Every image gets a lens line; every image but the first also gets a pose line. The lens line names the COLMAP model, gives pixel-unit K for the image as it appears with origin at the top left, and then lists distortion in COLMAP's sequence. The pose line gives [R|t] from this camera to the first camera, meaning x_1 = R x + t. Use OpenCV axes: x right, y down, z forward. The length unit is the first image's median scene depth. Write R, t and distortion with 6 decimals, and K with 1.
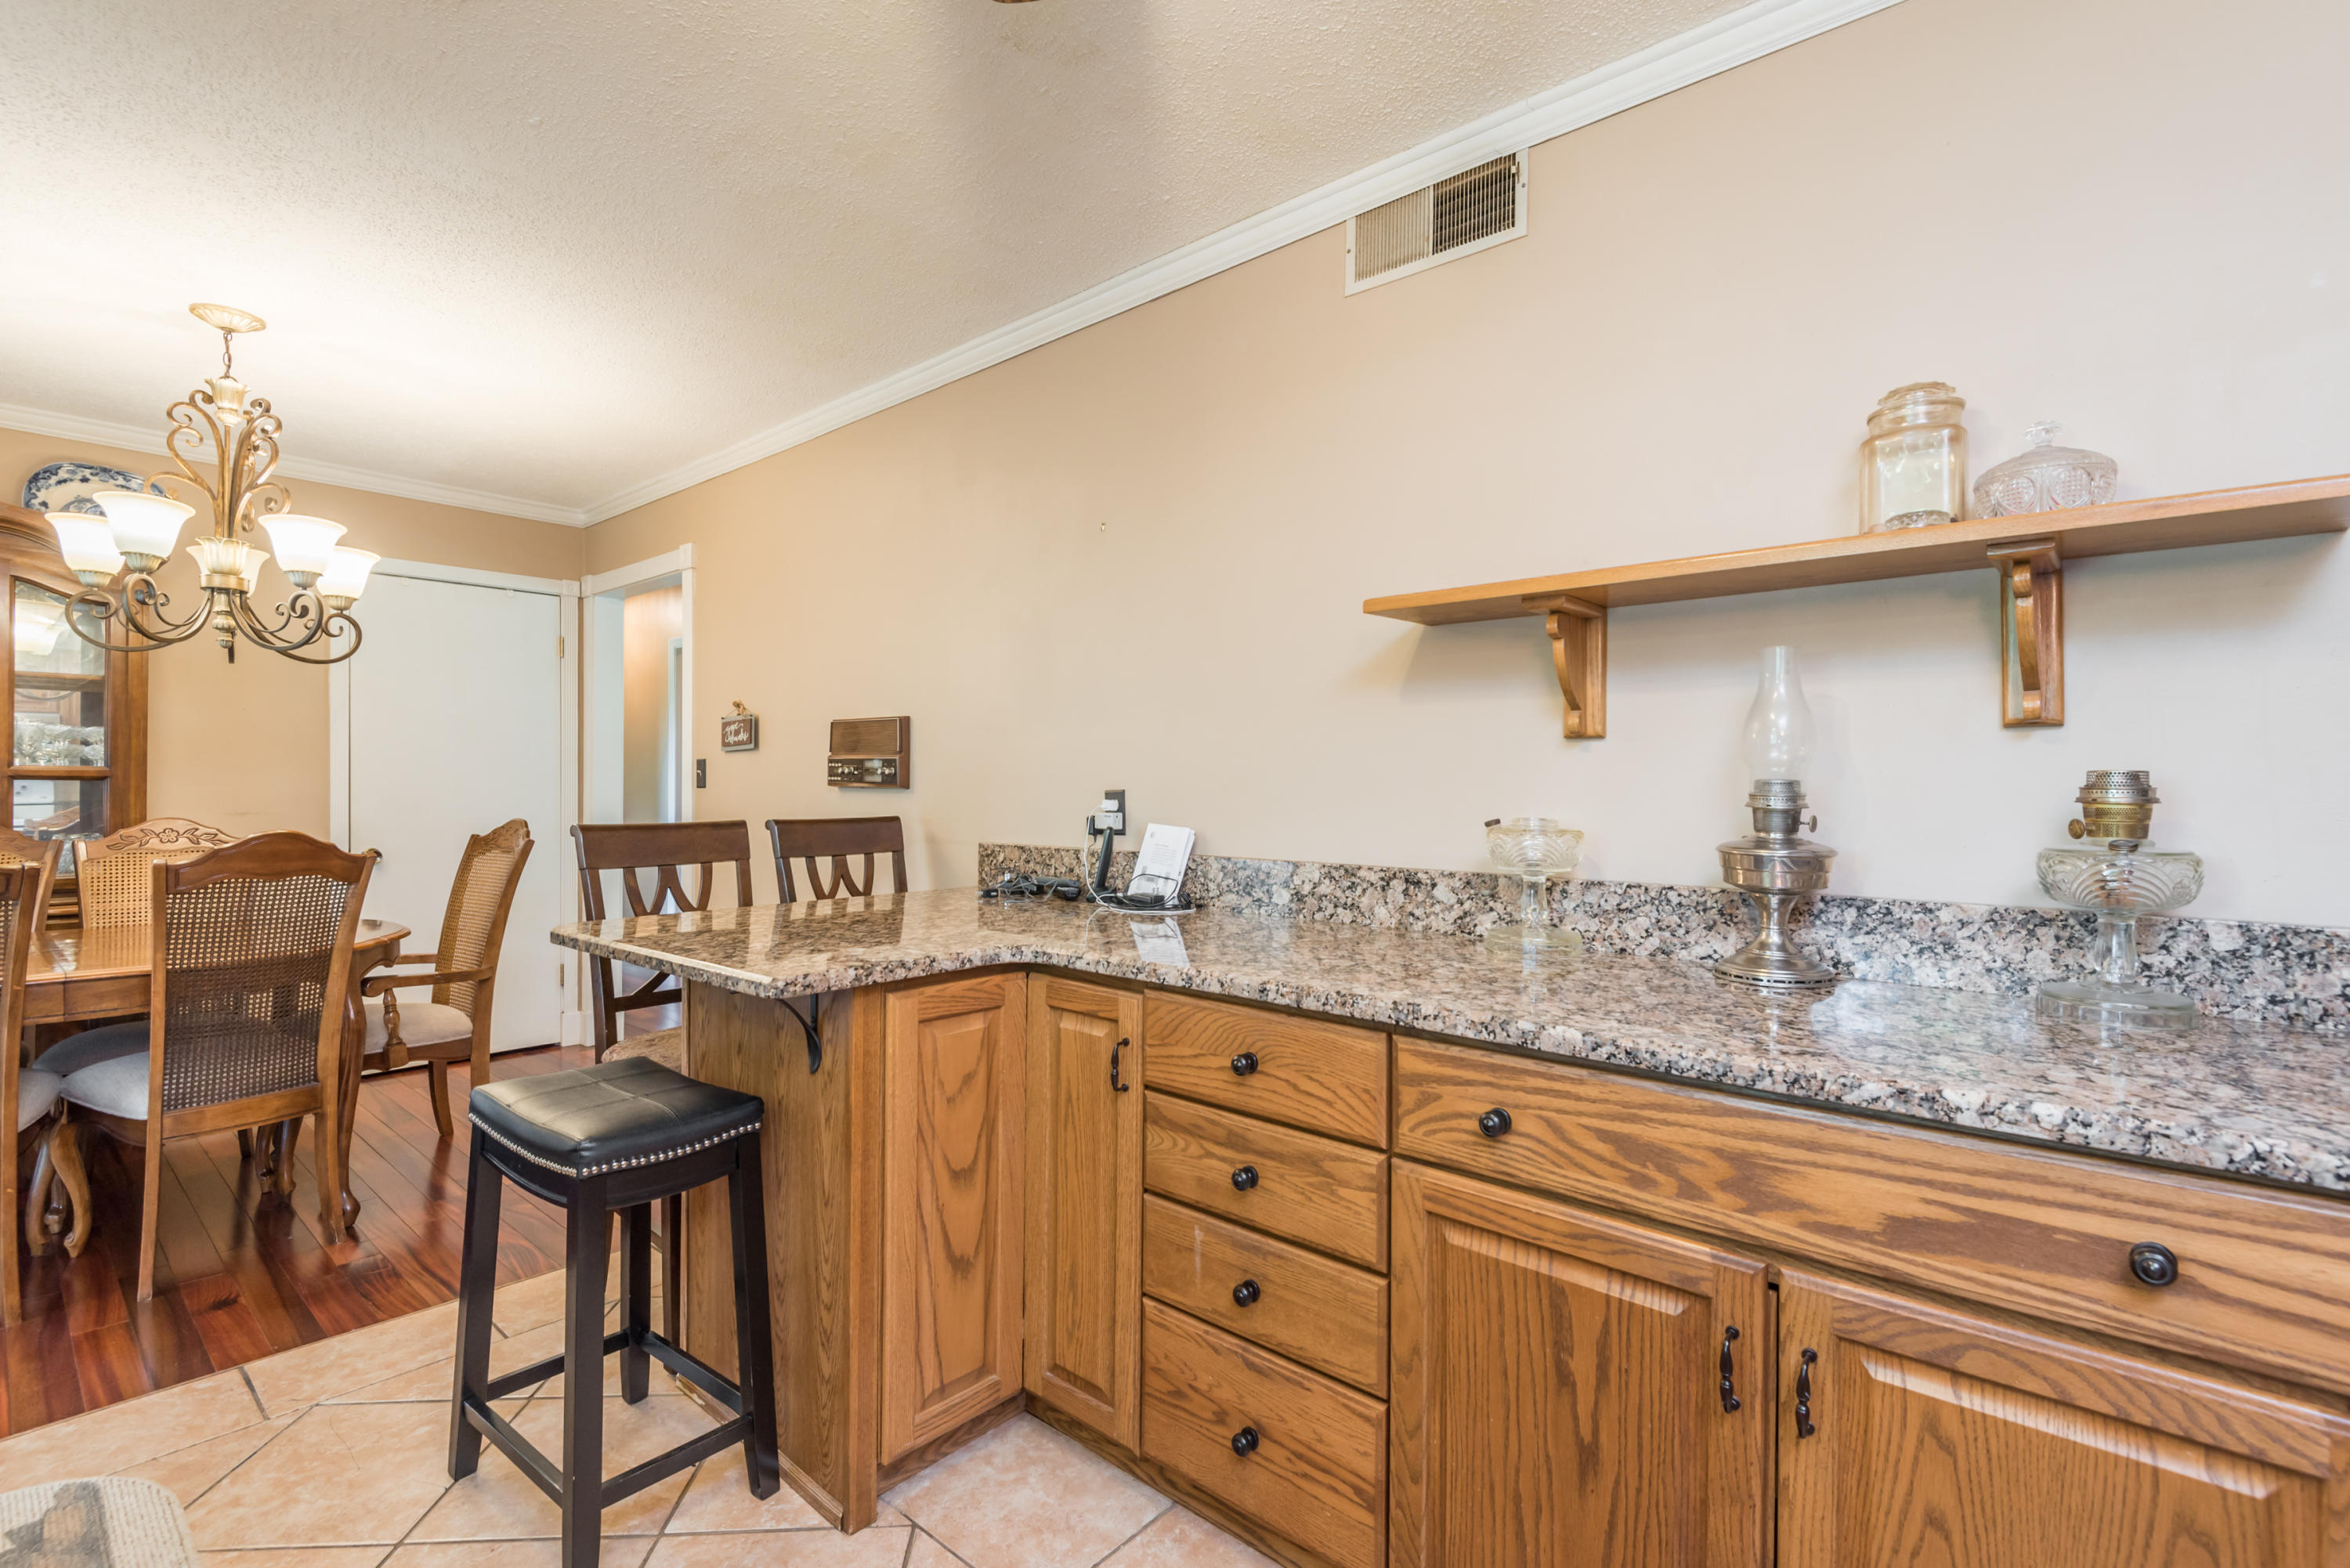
lens RADIAL K [[1056.7, 0, 1181.6], [0, 1056.7, 784.9], [0, 0, 1]] dist [0.009638, -0.007782]
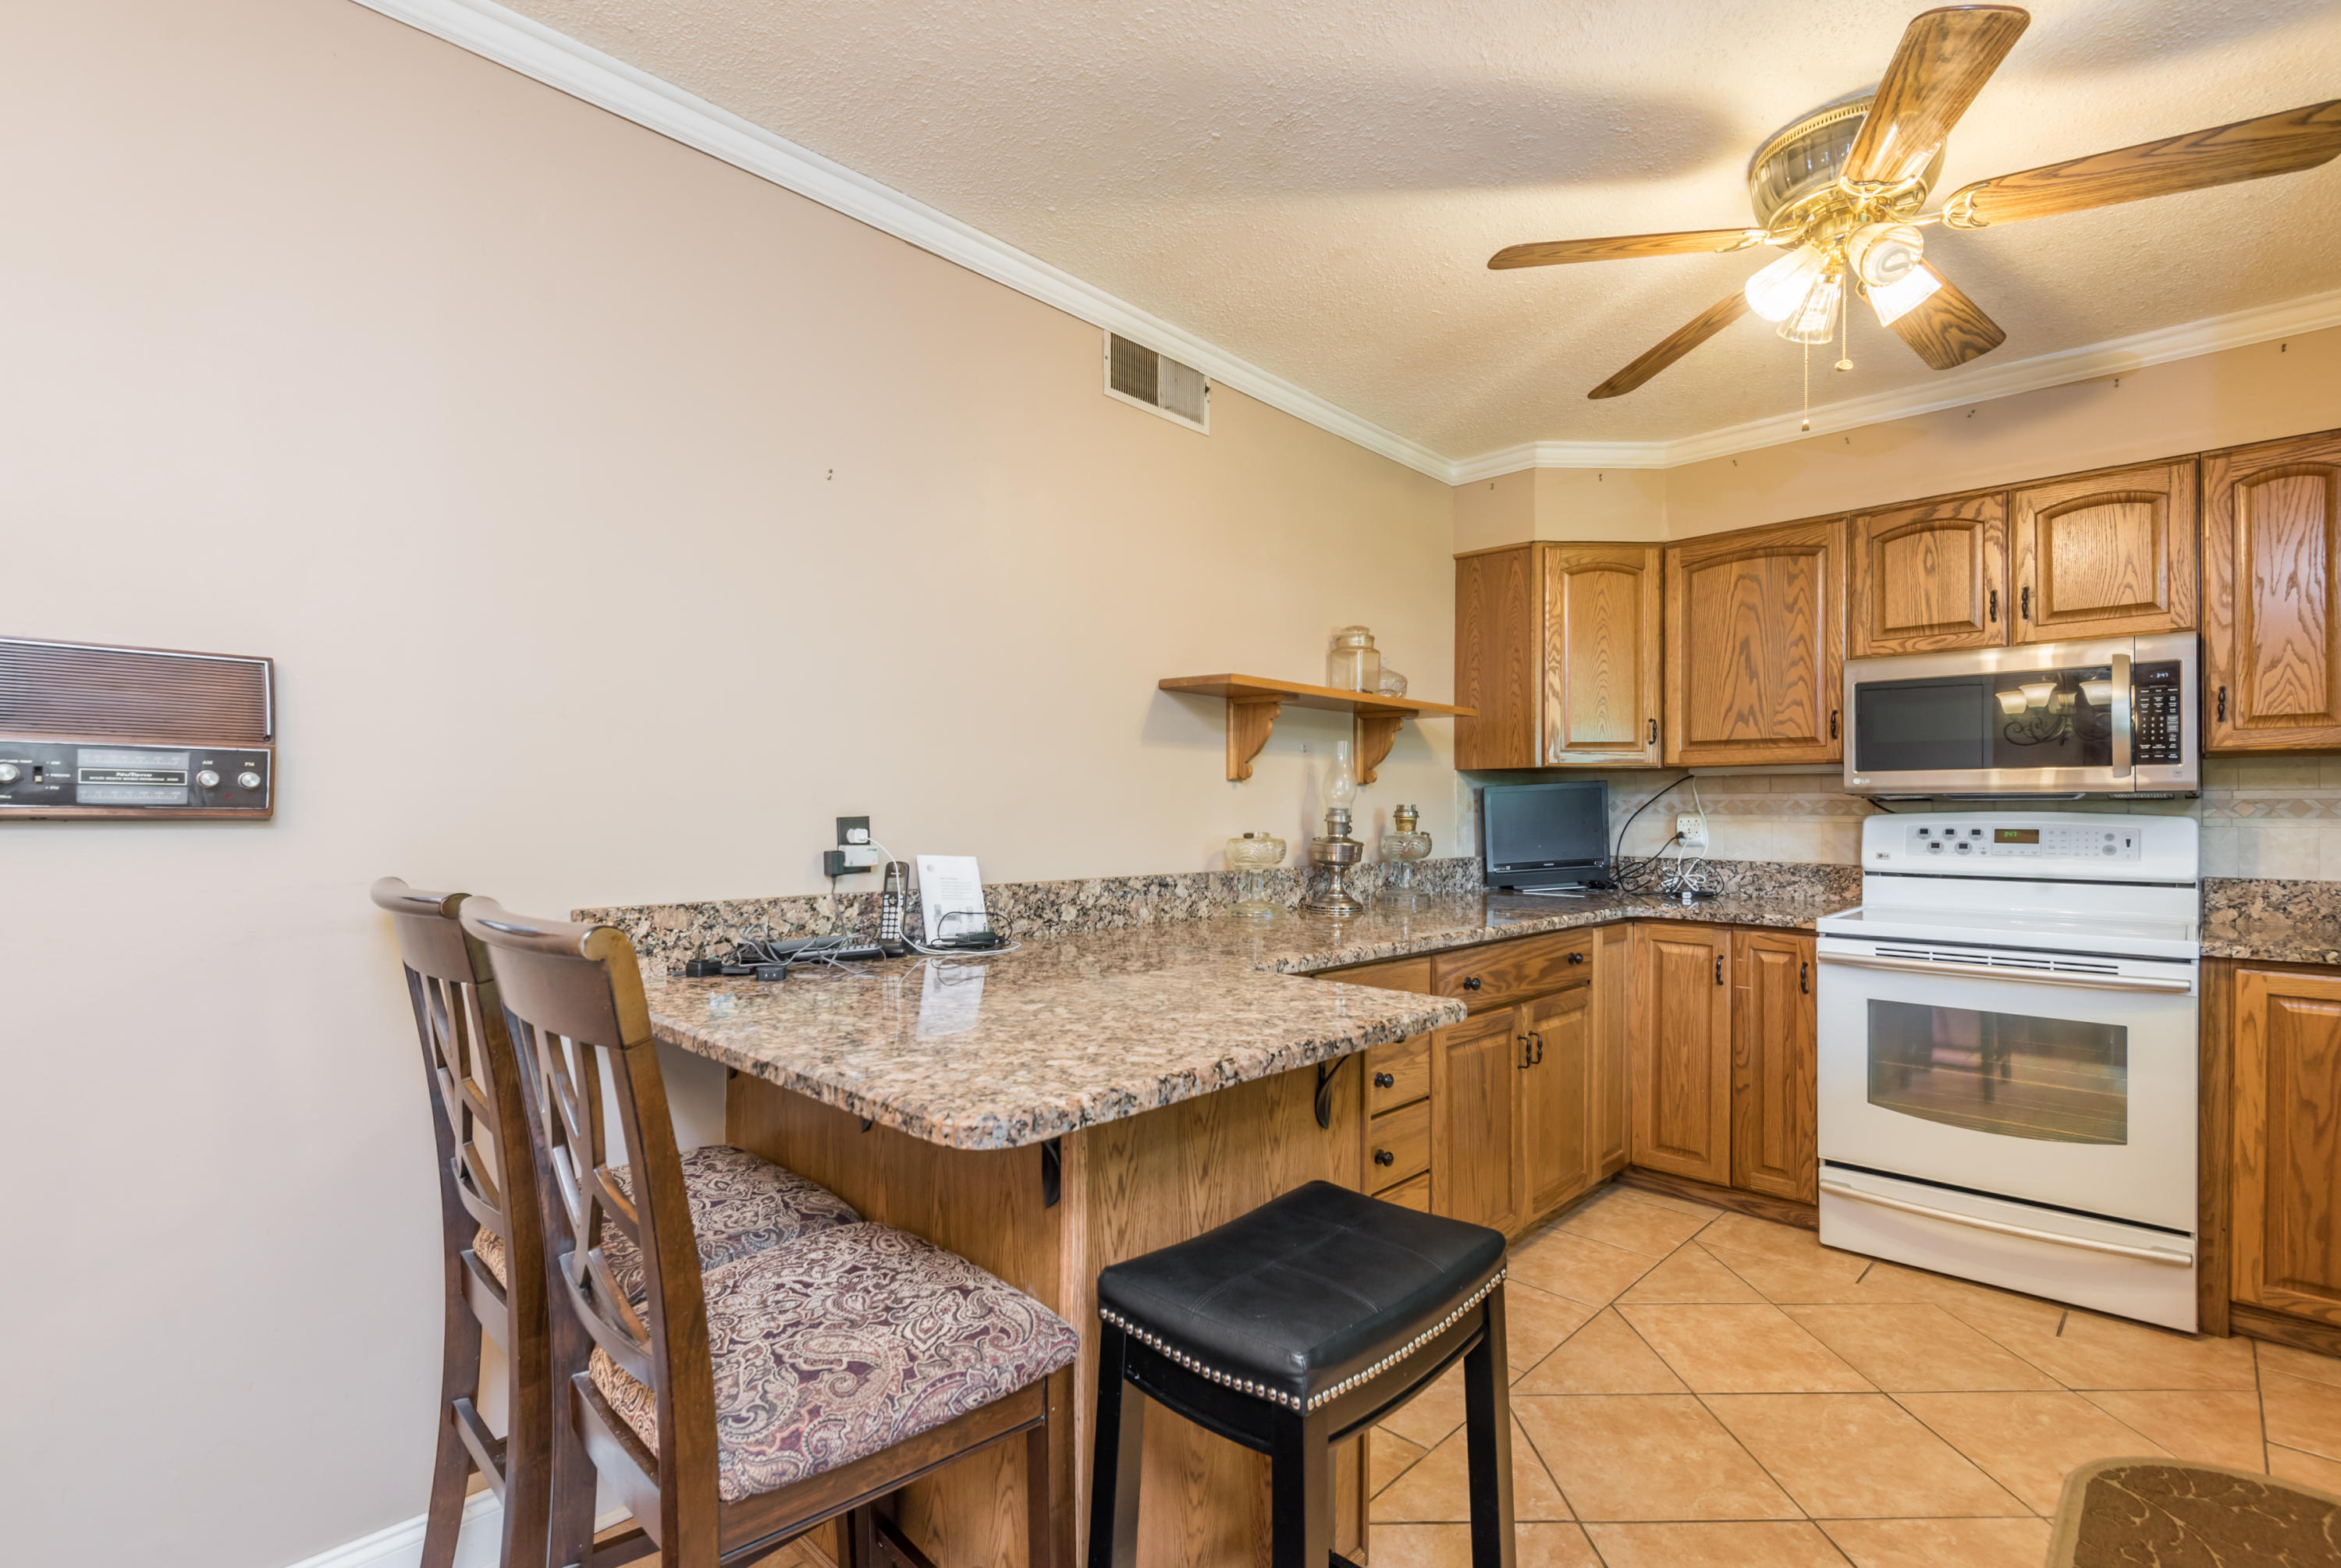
lens RADIAL K [[1052.6, 0, 1154.5], [0, 1052.6, 799.6], [0, 0, 1]] dist [0.009638, -0.007782]
pose [[0.067167, 0.003537, 0.997735, -1.046059], [-0.004813, 0.999983, -0.003221, -0.008829], [-0.997730, -0.004585, 0.067183, 0.898195]]
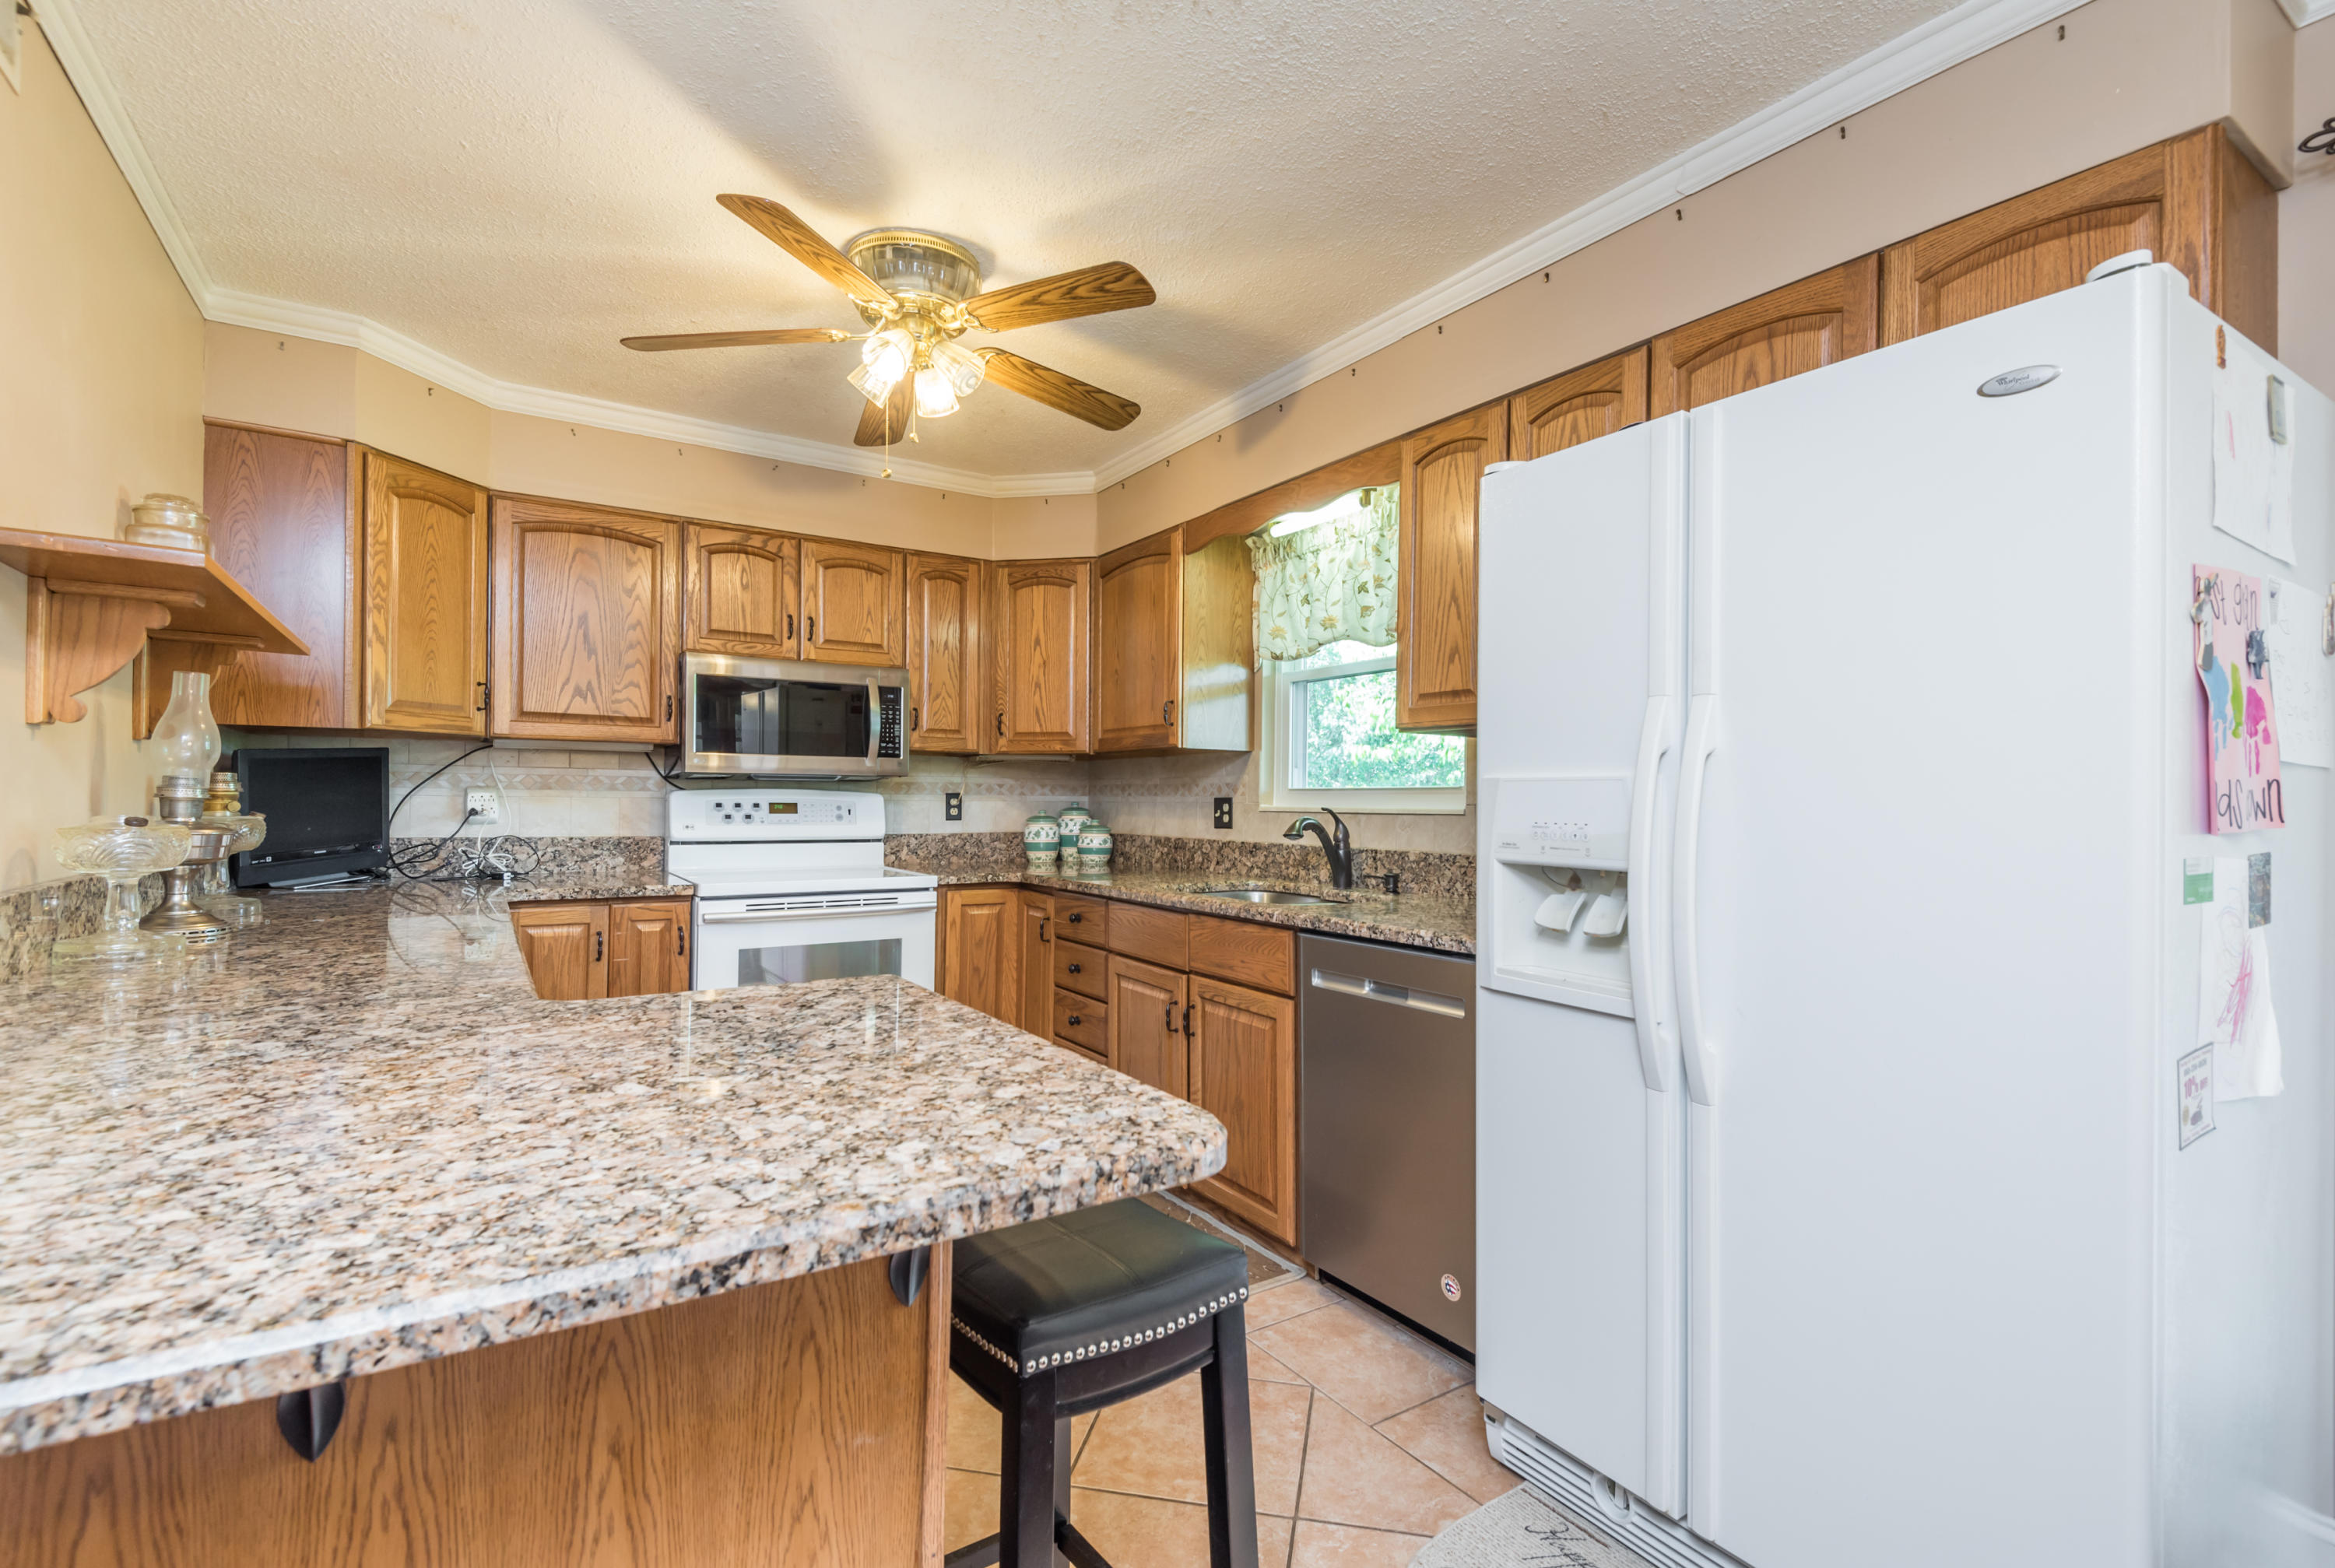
lens RADIAL K [[1050.0, 0, 1180.8], [0, 1050.0, 793.5], [0, 0, 1]] dist [0.009638, -0.007782]
pose [[-0.961405, -0.017112, 0.274605, -0.696443], [-0.018758, 0.999818, -0.003367, -0.001749], [-0.274498, -0.008389, -0.961551, 1.395529]]
